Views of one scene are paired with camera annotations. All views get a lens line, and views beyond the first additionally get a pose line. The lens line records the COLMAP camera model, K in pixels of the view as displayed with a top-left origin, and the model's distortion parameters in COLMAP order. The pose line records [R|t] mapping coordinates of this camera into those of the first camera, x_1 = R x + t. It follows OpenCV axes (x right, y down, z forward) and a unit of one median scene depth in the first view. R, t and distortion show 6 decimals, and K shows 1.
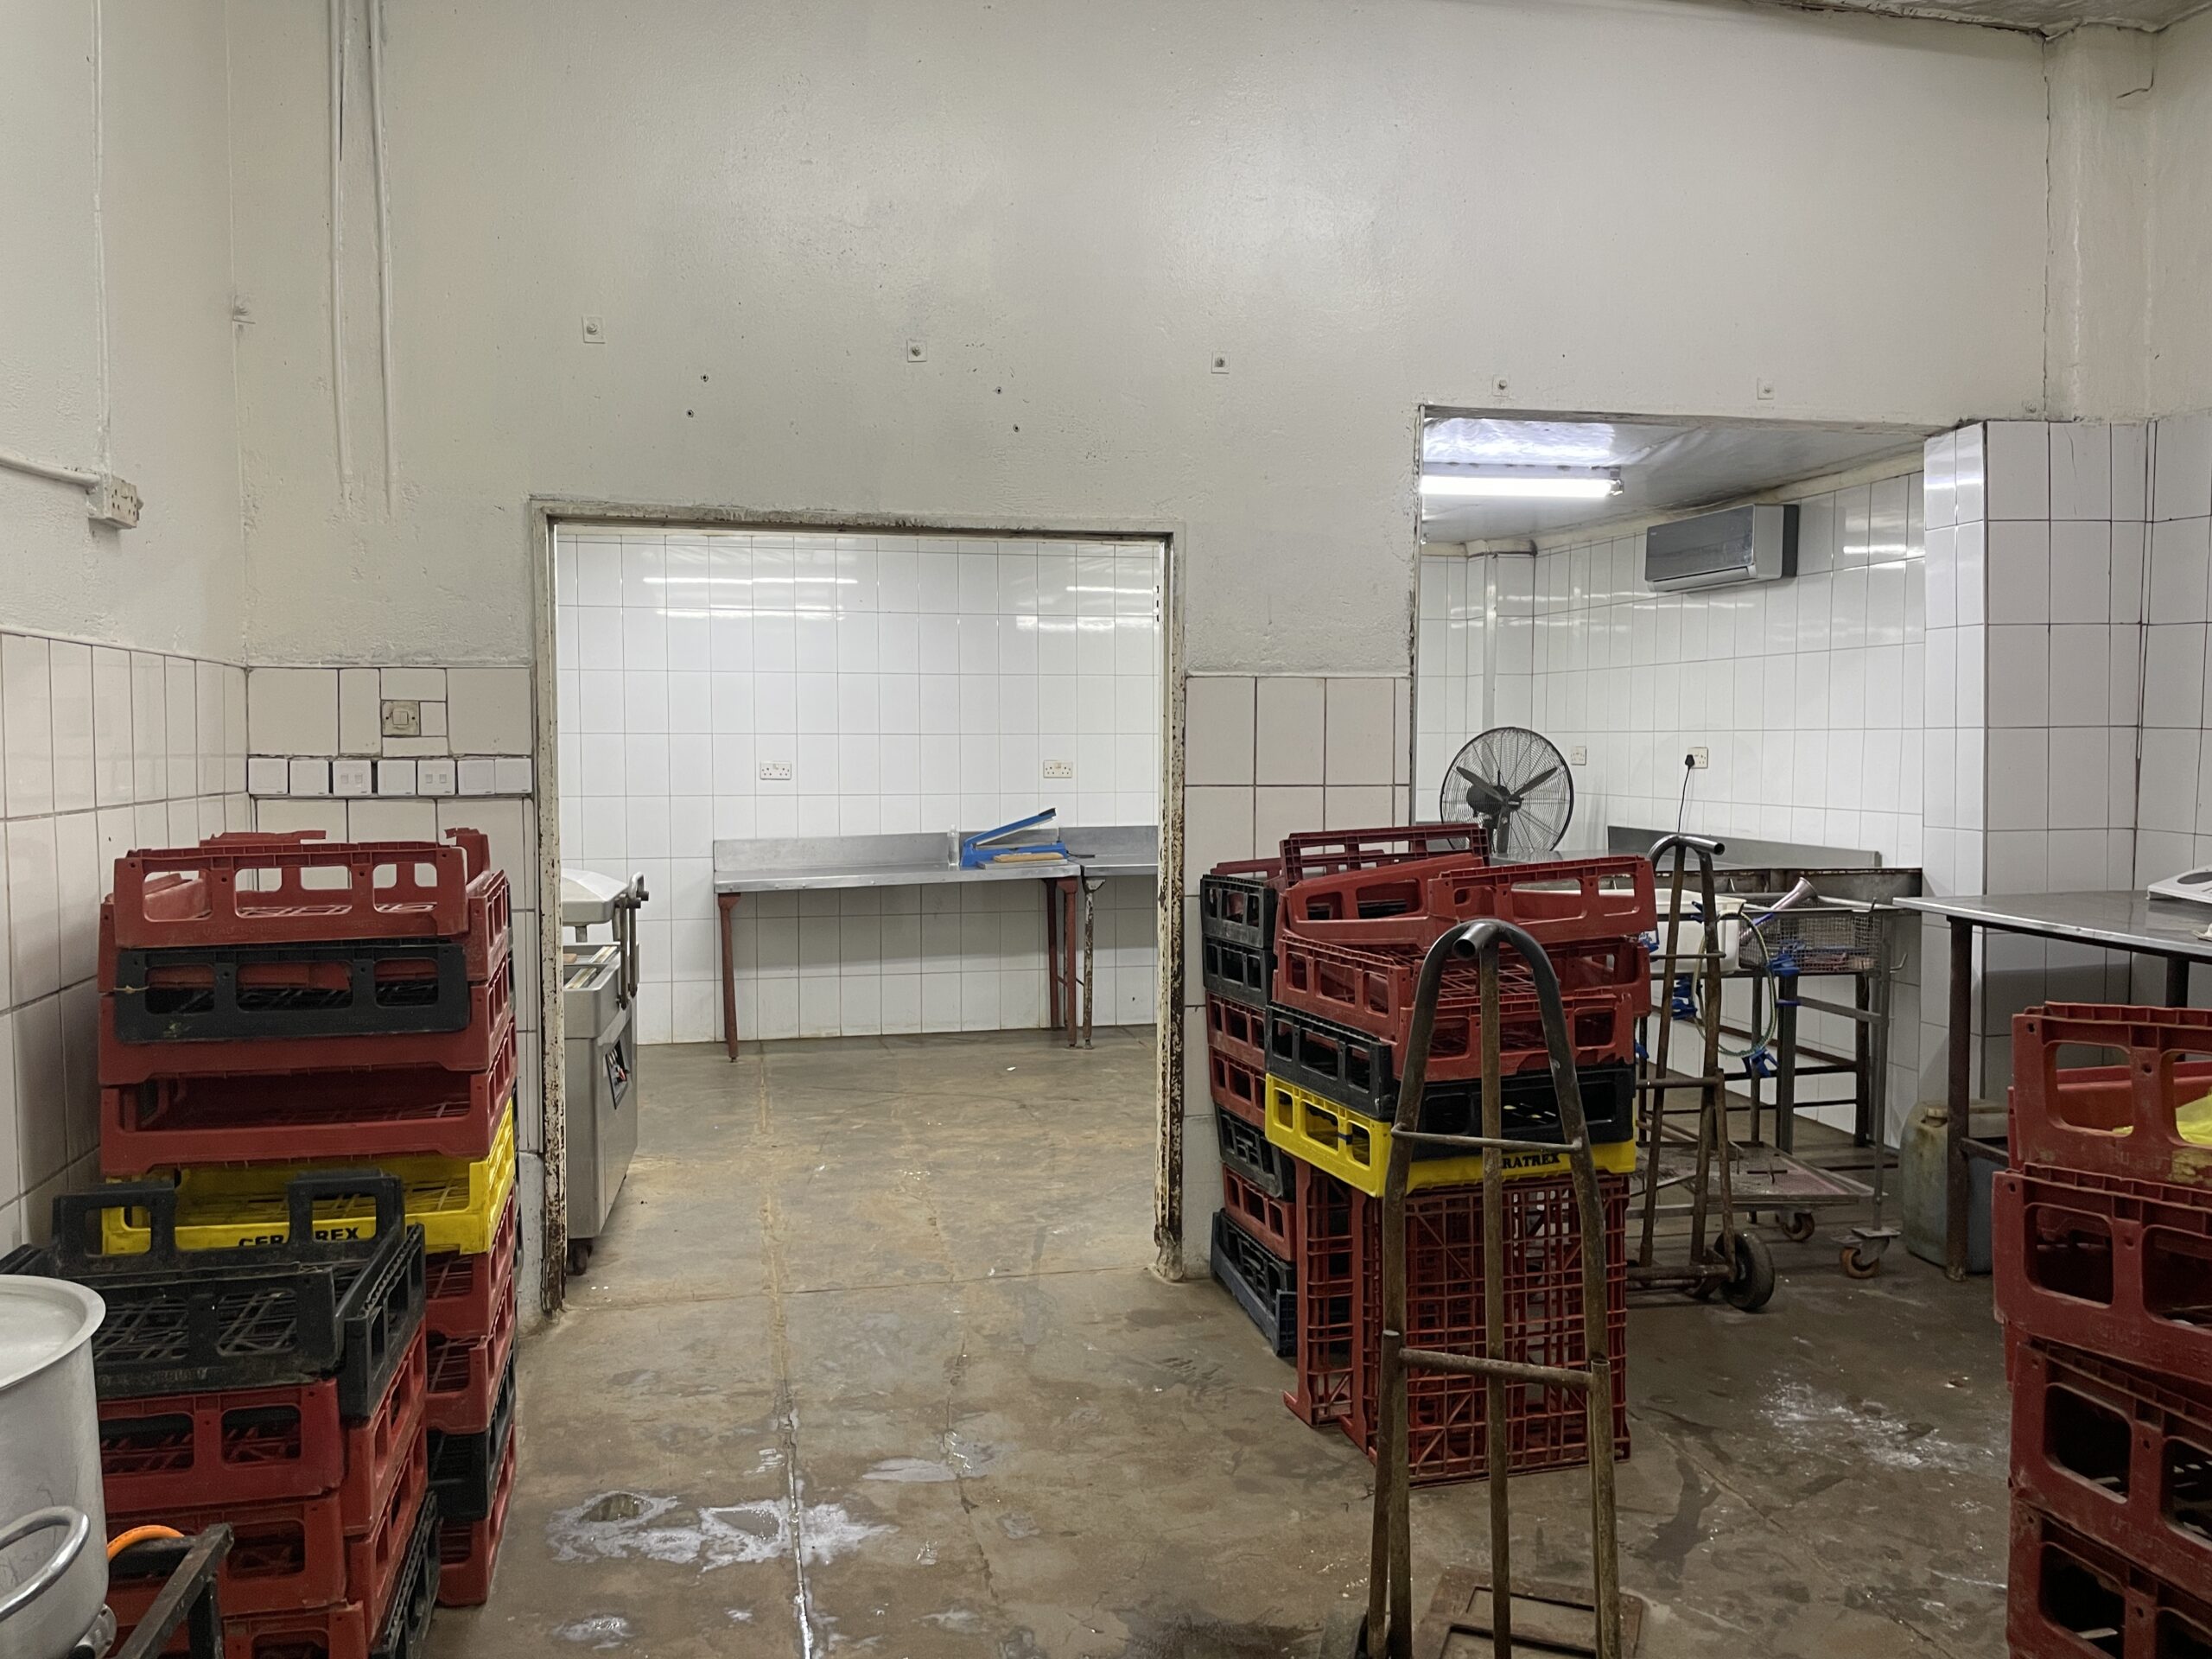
lens RADIAL K [[1693.4, 0, 1110.2], [0, 1693.4, 825.8], [0, 0, 1]] dist [0.079437, -0.103590]
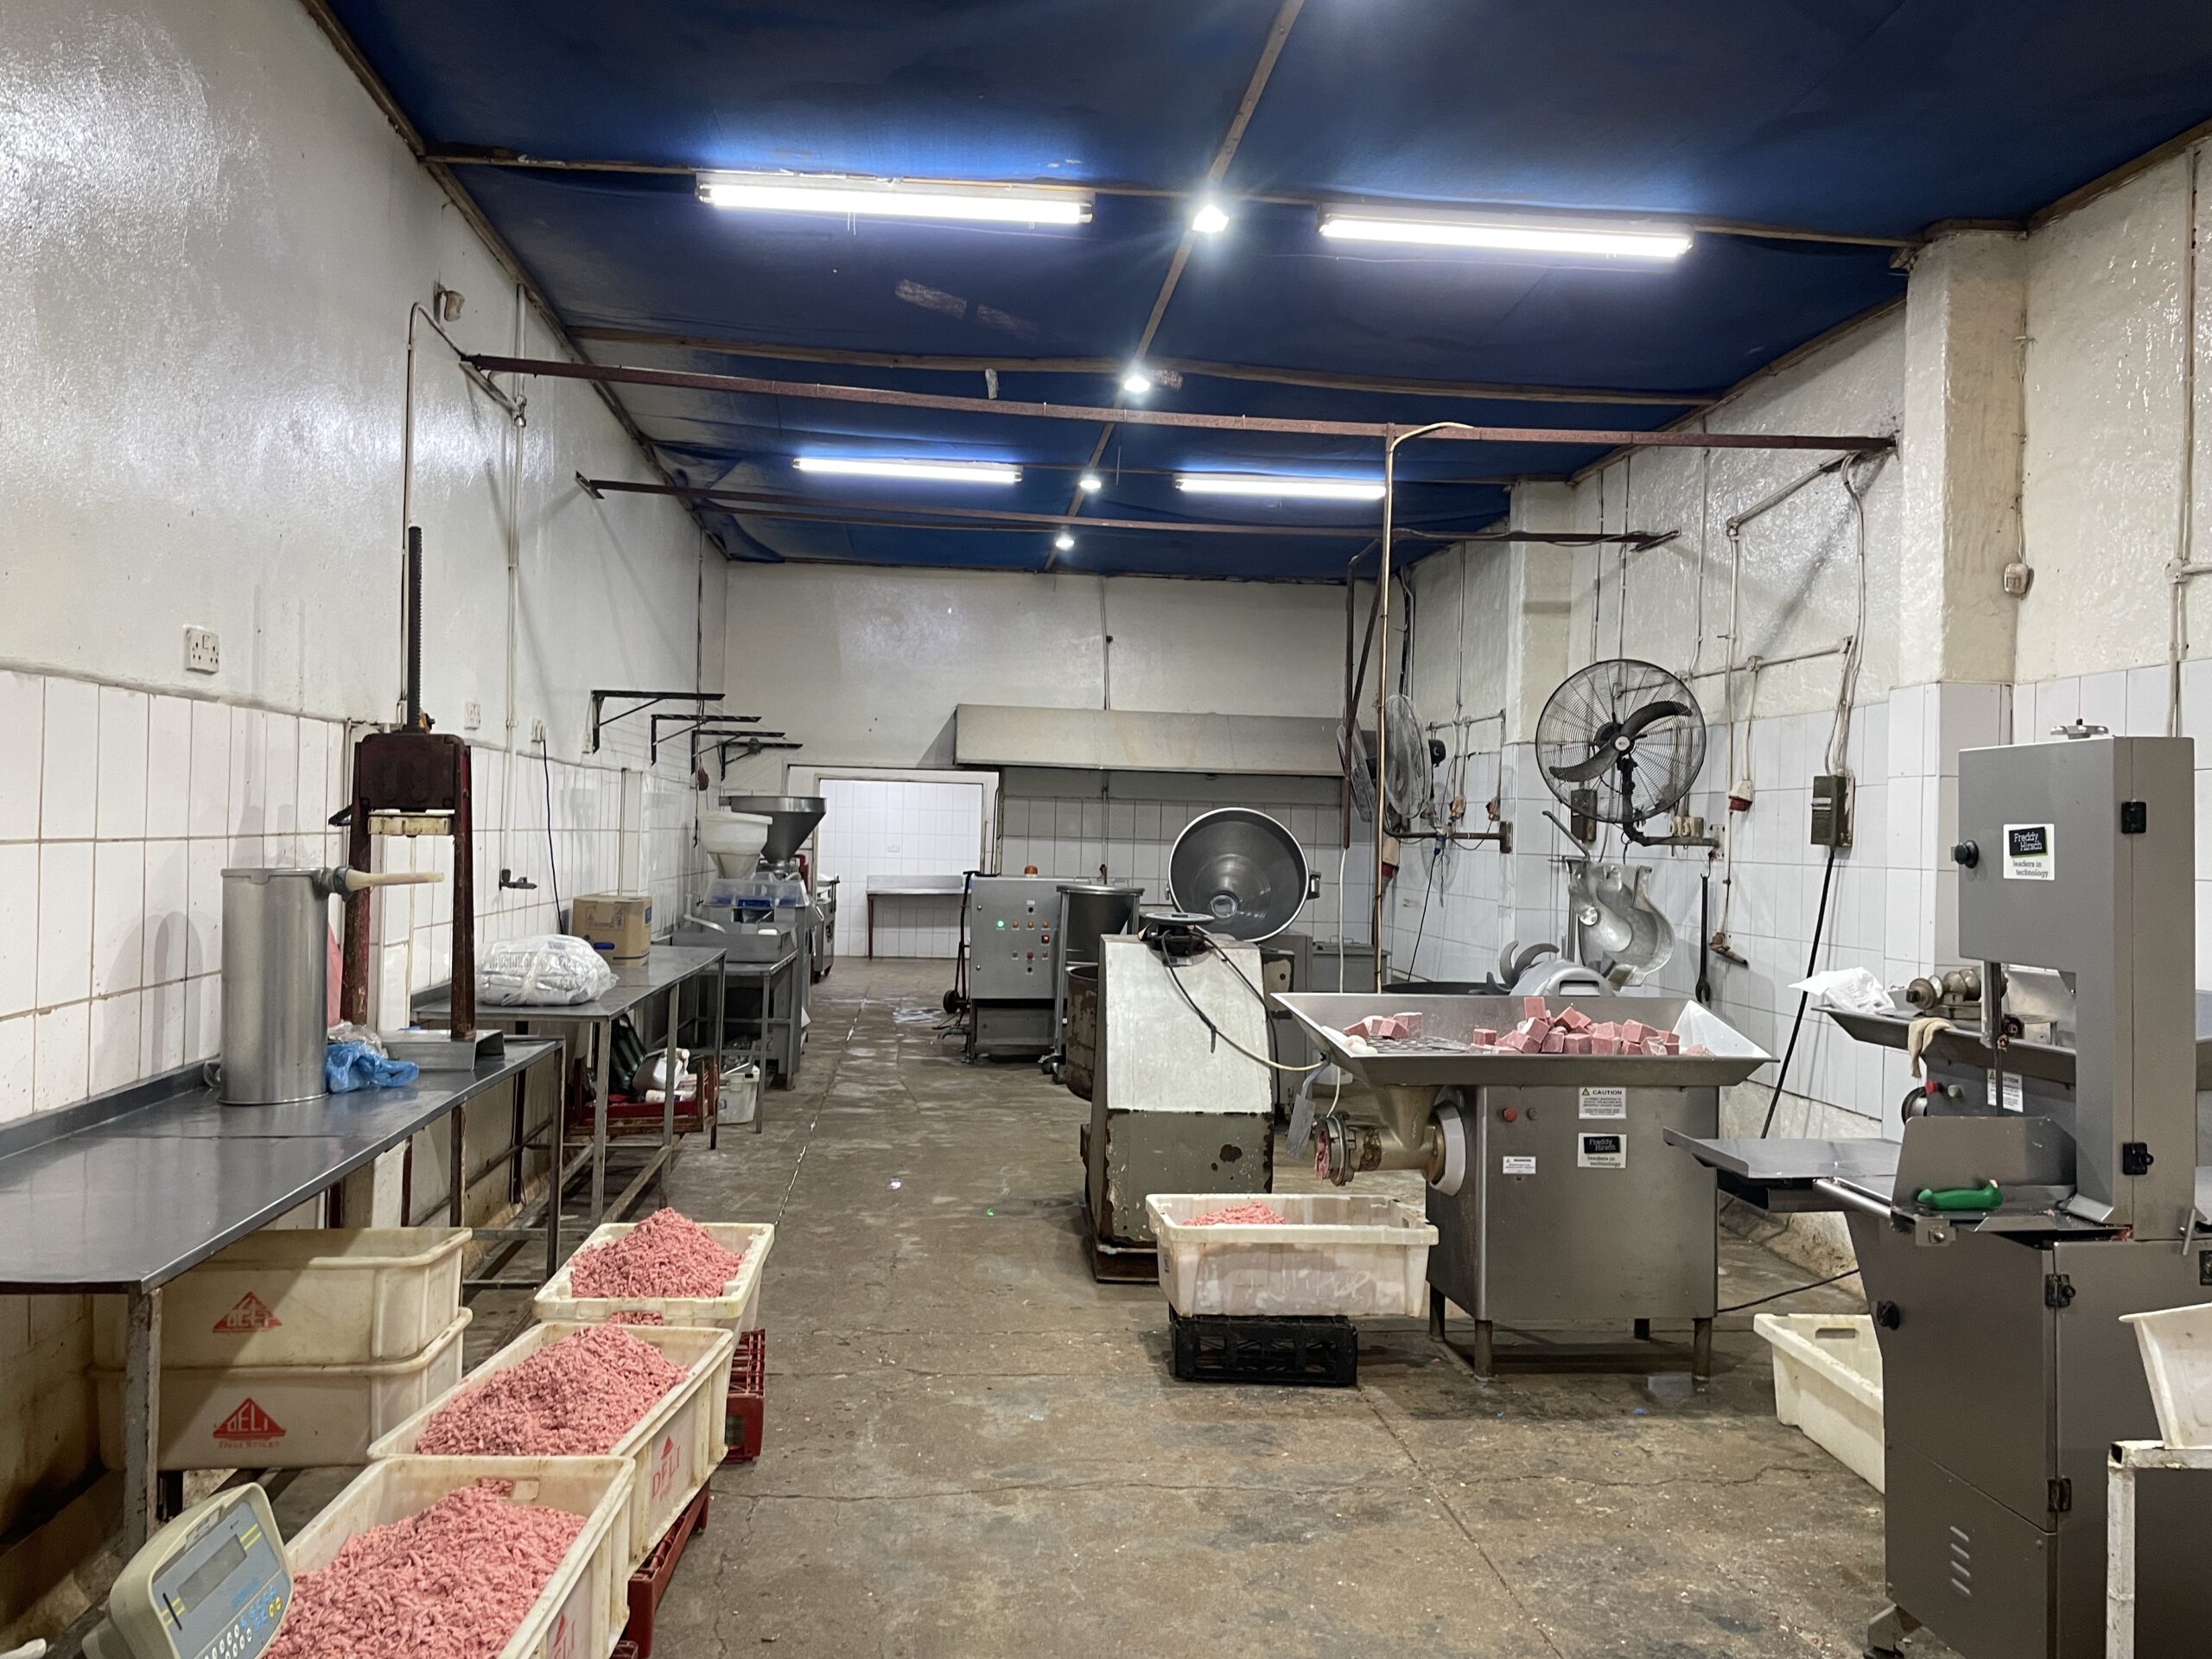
lens RADIAL K [[1693.4, 0, 1106.7], [0, 1693.4, 826.5], [0, 0, 1]] dist [0.079437, -0.103590]
pose [[0.992664, 0.028401, -0.117519, 0.398982], [-0.035915, 0.997409, -0.062326, 0.079690], [0.115445, 0.066089, 0.991113, -1.407381]]
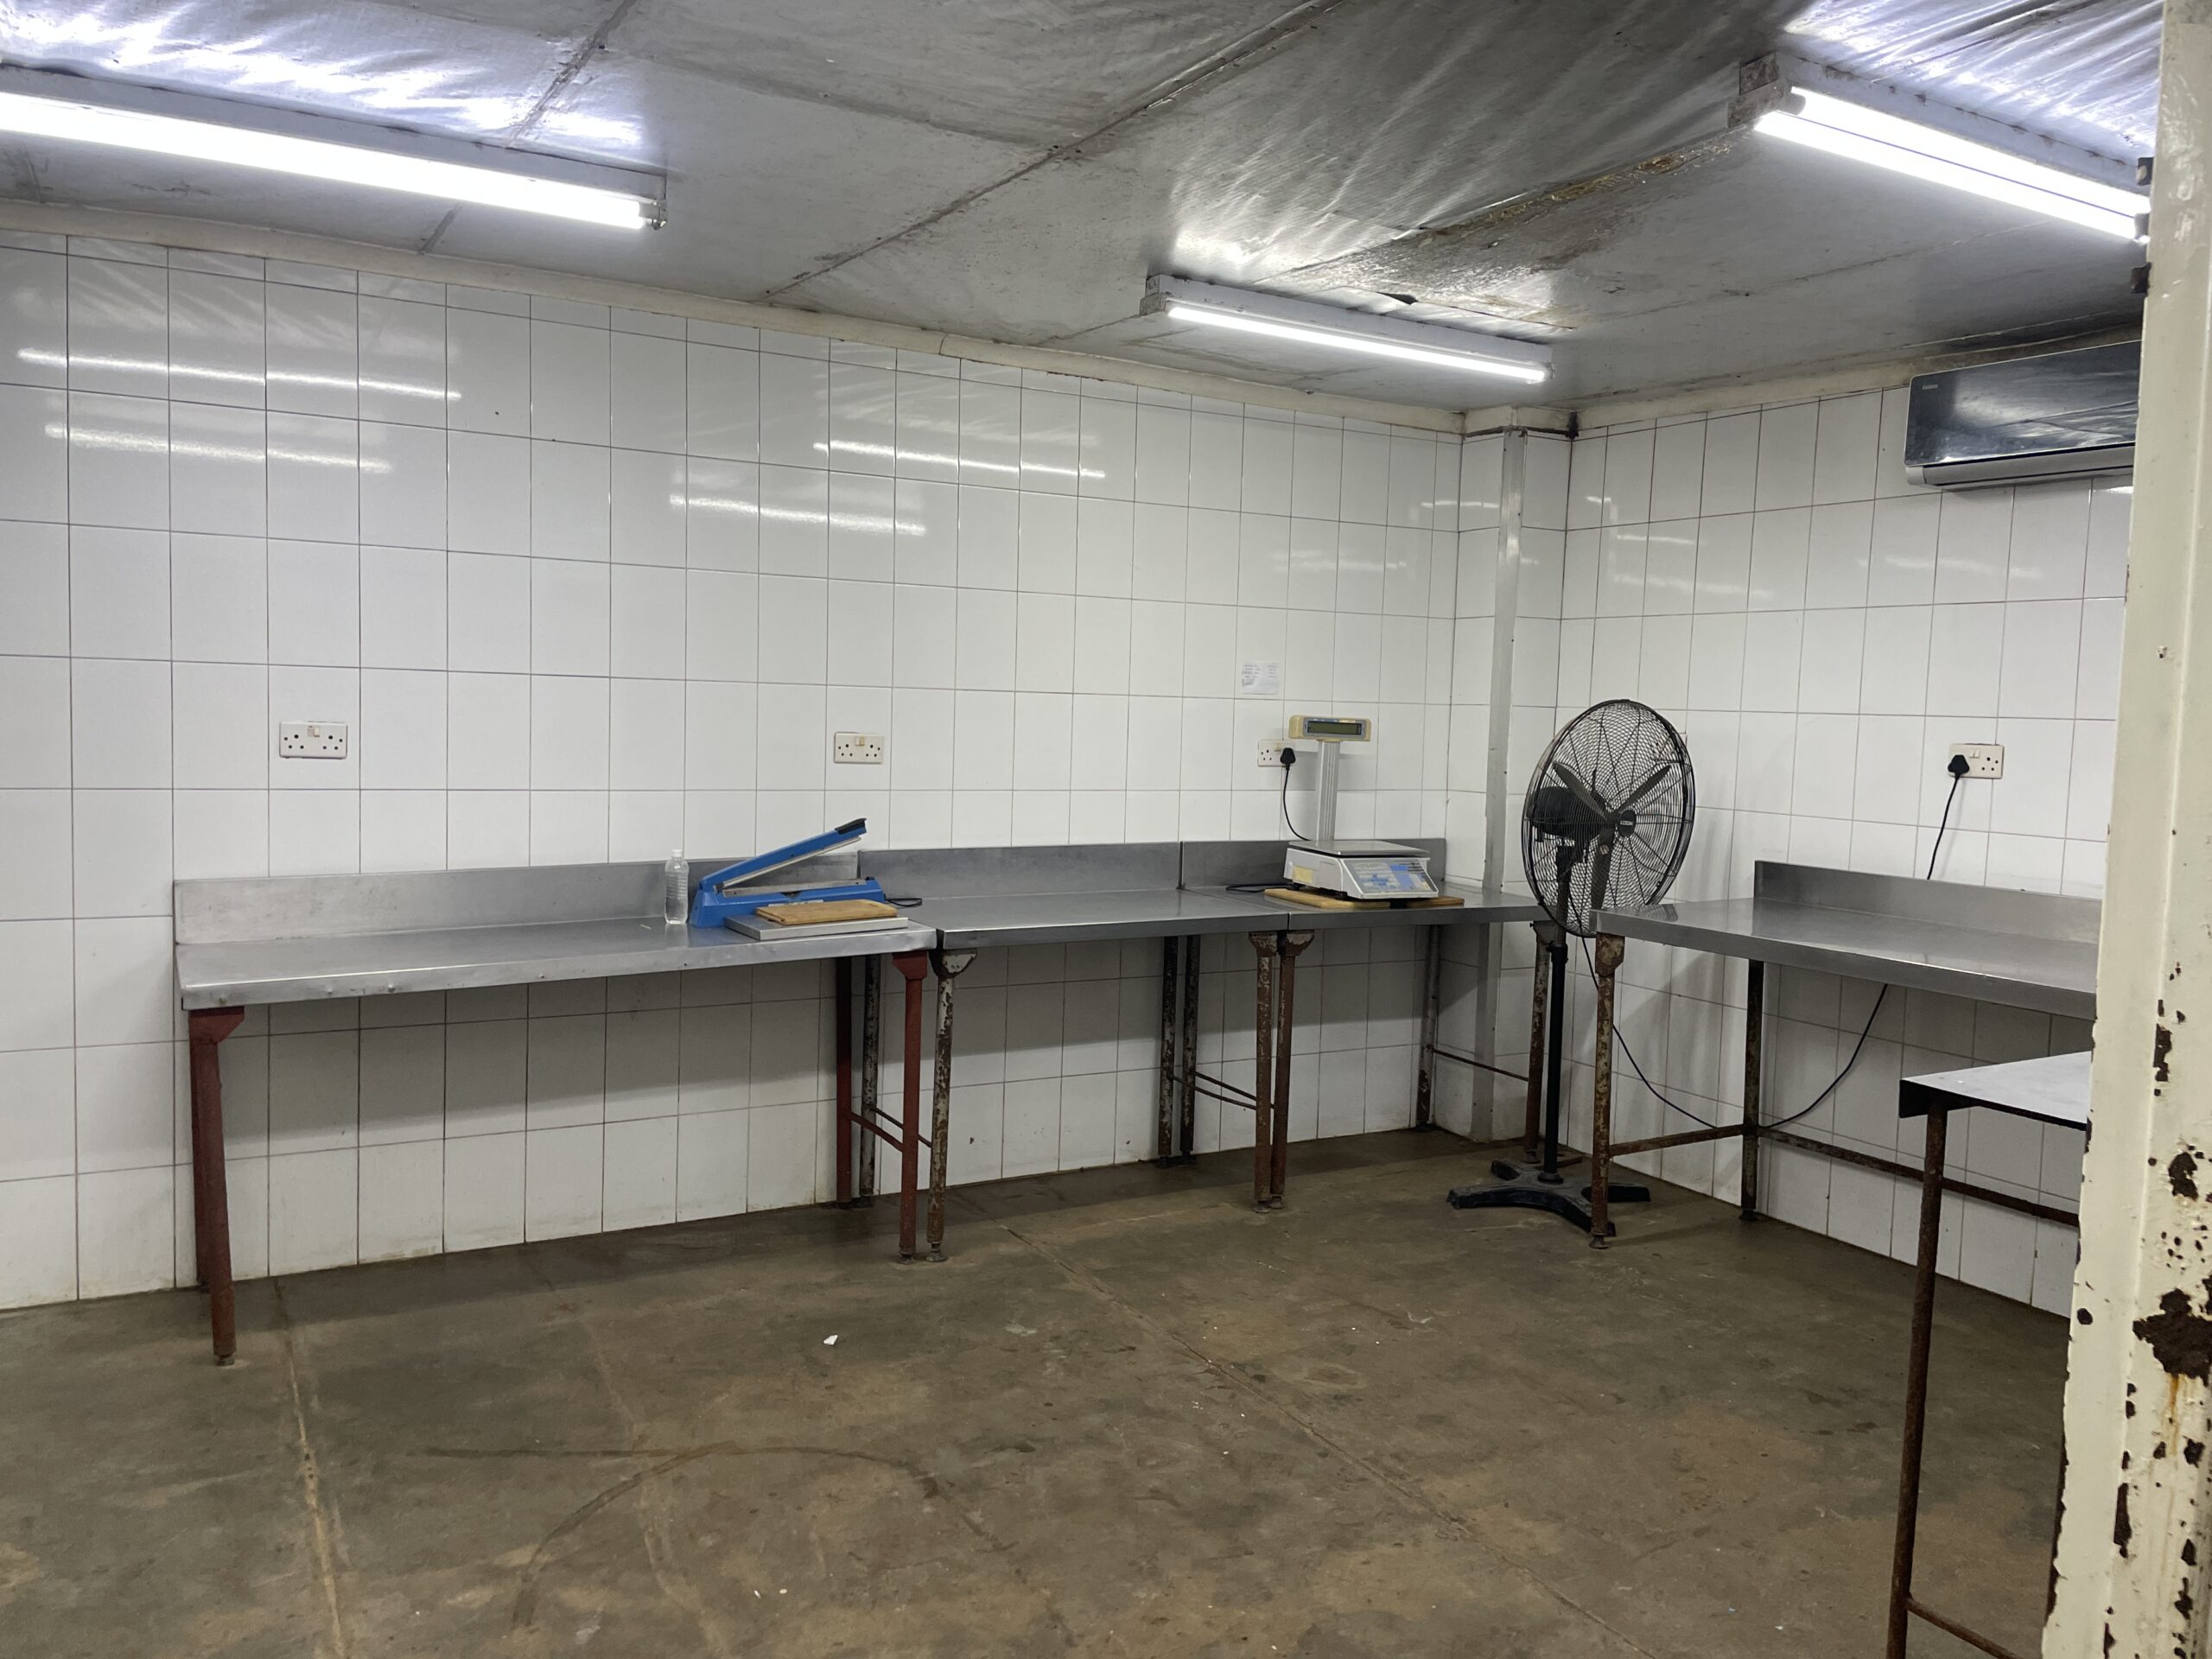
lens RADIAL K [[1693.4, 0, 1117.0], [0, 1693.4, 822.6], [0, 0, 1]] dist [0.079437, -0.103590]
pose [[0.957186, 0.010173, 0.289294, -0.115721], [-0.017449, 0.999593, 0.022582, -0.023617], [-0.288946, -0.026663, 0.956974, 0.446354]]
